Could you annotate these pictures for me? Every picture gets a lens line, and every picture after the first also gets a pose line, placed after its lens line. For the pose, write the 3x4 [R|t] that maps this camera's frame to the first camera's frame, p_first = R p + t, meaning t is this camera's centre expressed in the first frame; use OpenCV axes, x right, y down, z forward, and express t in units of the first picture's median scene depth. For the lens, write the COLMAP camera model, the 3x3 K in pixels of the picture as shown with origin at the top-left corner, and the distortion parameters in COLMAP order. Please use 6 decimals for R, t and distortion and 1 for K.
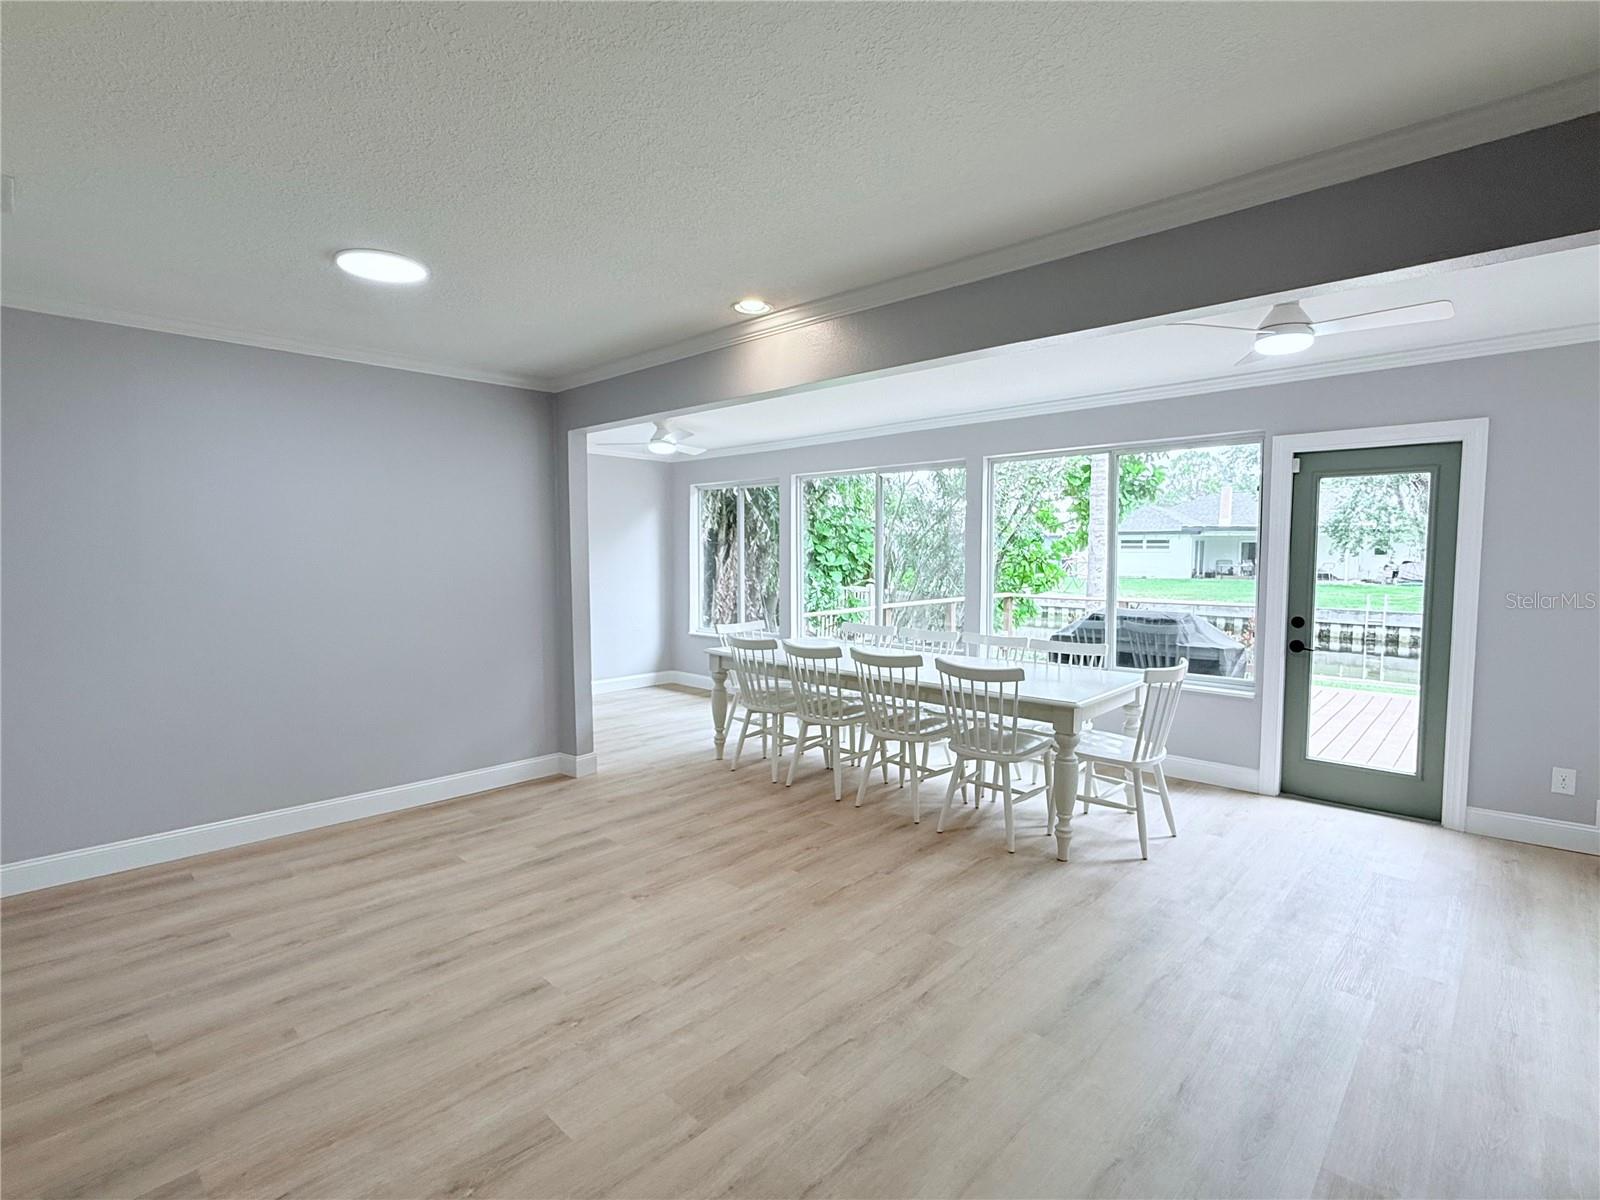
lens RADIAL K [[771.3, 0, 800.0], [0, 771.3, 600.0], [0, 0, 1]] dist [0.003022, 0.000463]
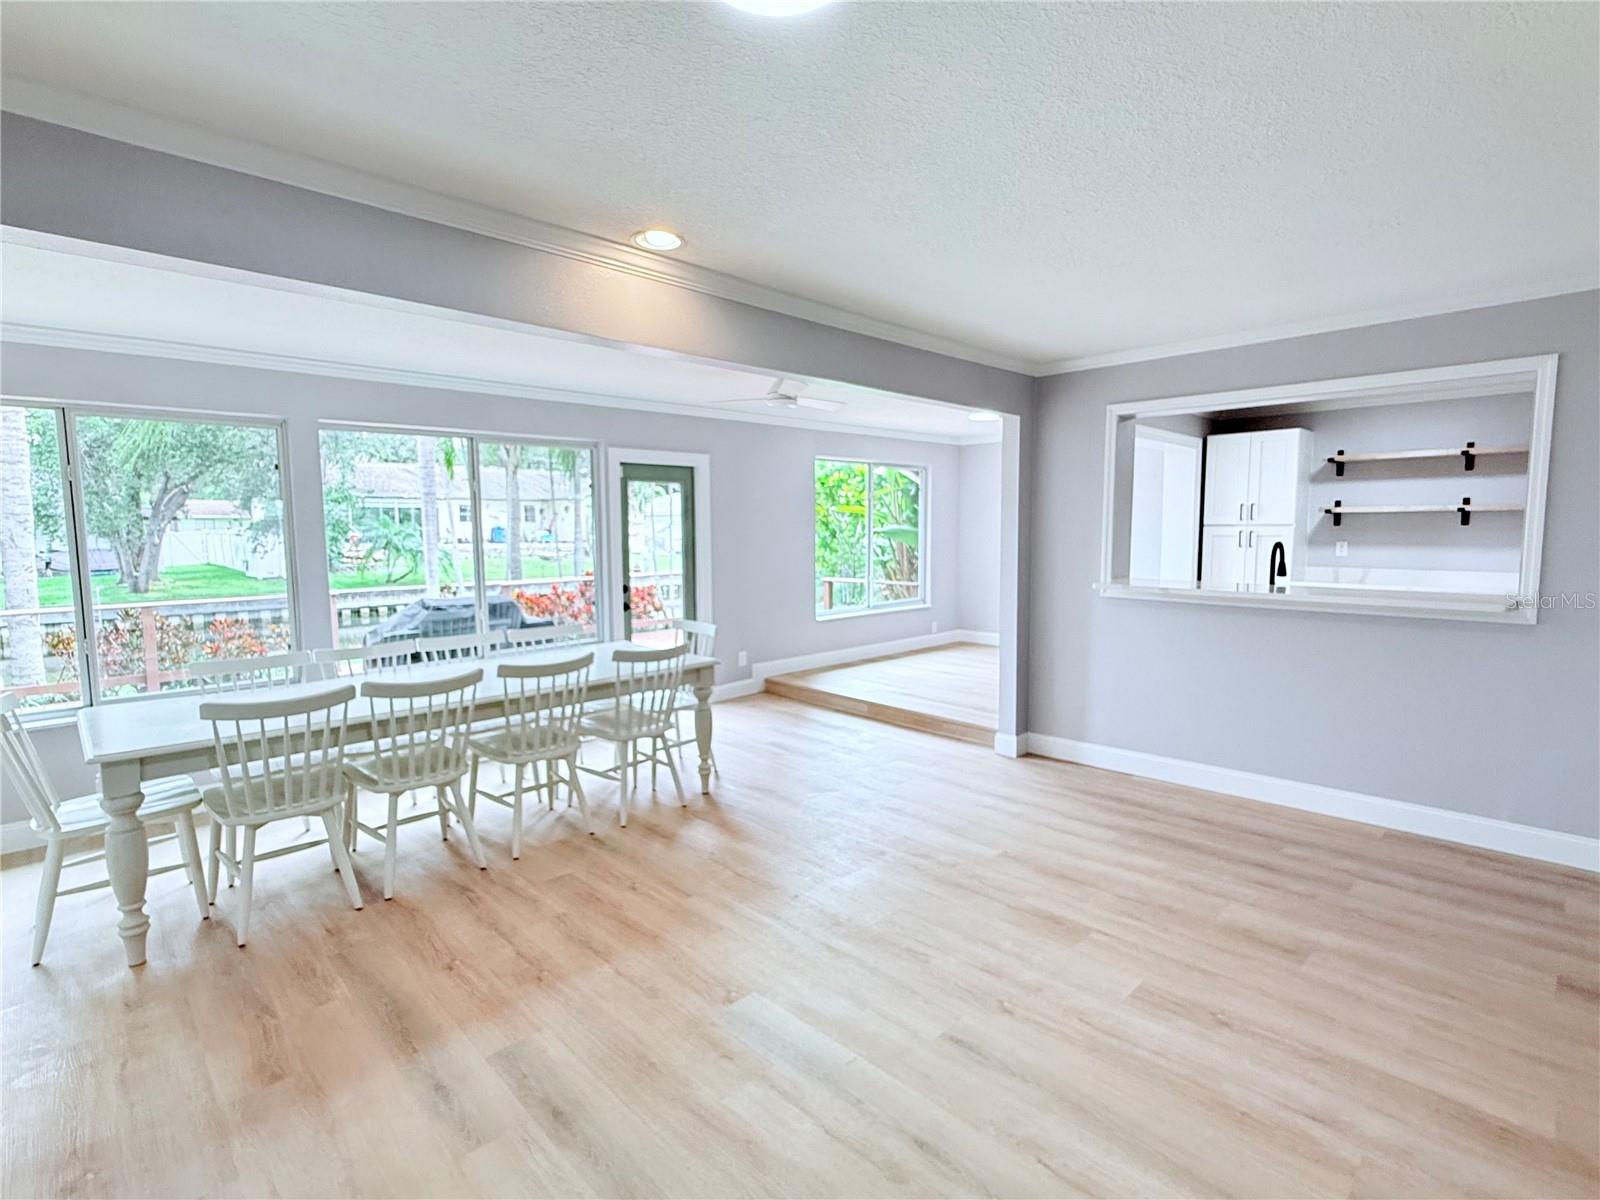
lens RADIAL K [[771.3, 0, 800.0], [0, 771.3, 600.0], [0, 0, 1]] dist [0.003022, 0.000463]
pose [[0.043823, -0.094276, 0.994581, -0.722421], [0.077167, 0.992883, 0.090715, -0.053639], [-0.996055, 0.072774, 0.050786, 0.673525]]
